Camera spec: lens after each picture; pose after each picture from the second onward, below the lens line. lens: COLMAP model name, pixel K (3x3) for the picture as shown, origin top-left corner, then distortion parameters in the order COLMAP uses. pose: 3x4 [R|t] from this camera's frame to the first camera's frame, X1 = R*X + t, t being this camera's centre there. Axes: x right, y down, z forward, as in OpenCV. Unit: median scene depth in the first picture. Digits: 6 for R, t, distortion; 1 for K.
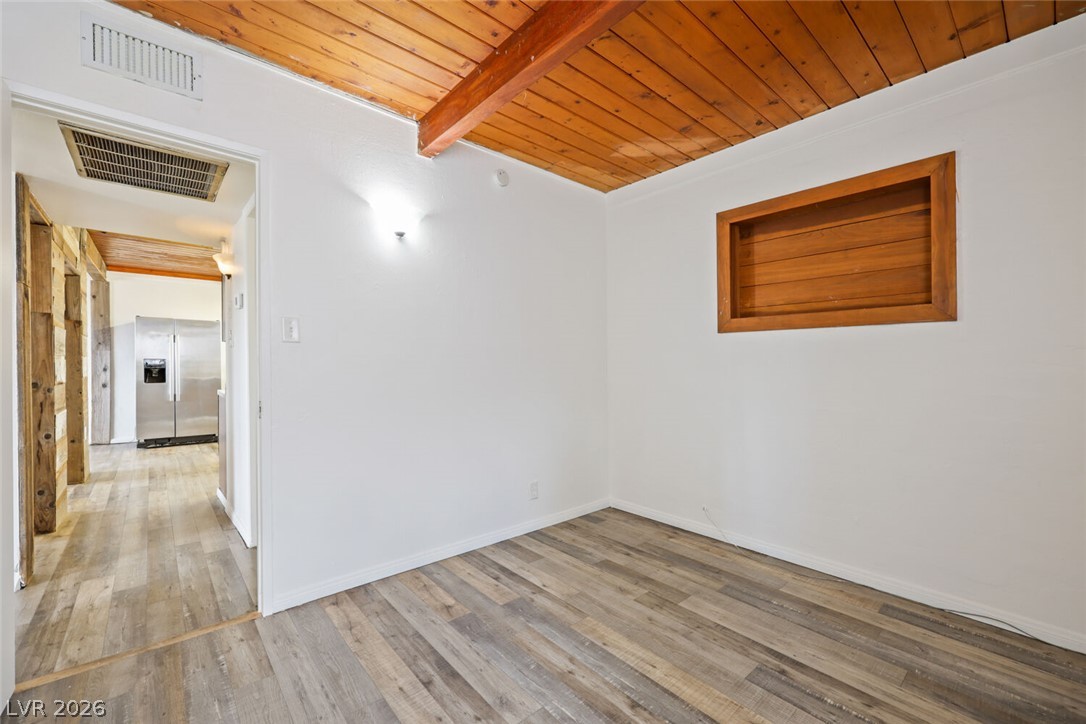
lens RADIAL K [[439.9, 0, 543.0], [0, 439.9, 362.0], [0, 0, 1]] dist [0.001914, 0.000256]
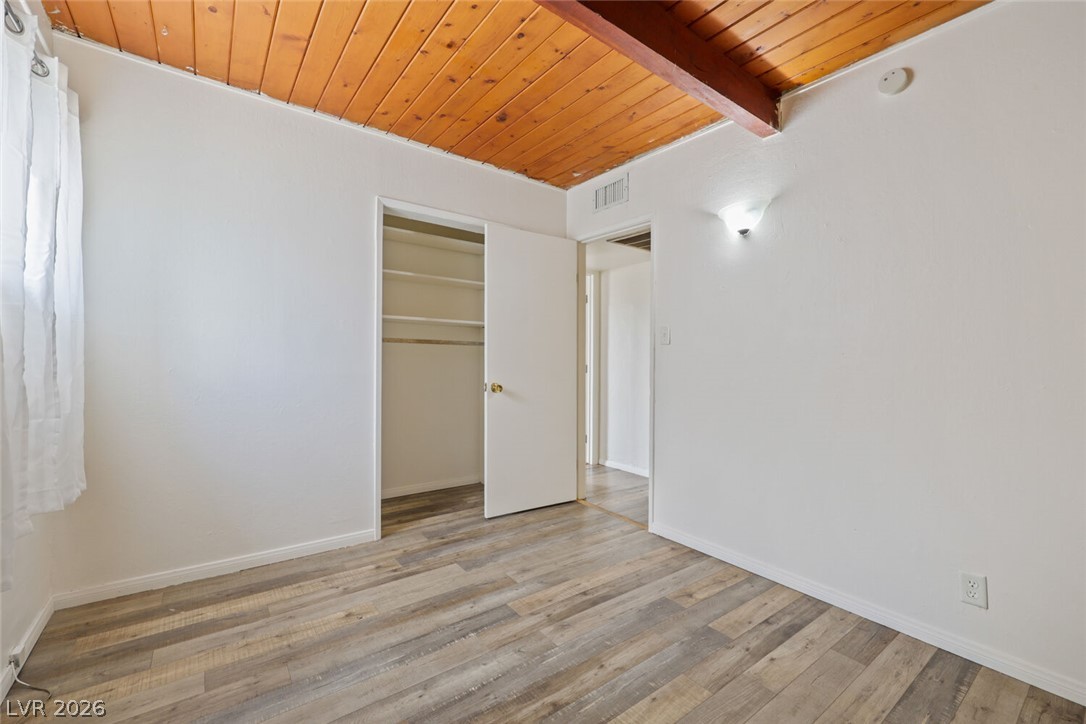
lens RADIAL K [[439.9, 0, 543.0], [0, 439.9, 362.0], [0, 0, 1]] dist [0.001914, 0.000256]
pose [[-0.050760, 0.003948, -0.998703, 0.801390], [-0.010501, 0.999935, 0.004487, 0.016169], [0.998656, 0.010715, -0.050715, 0.695238]]
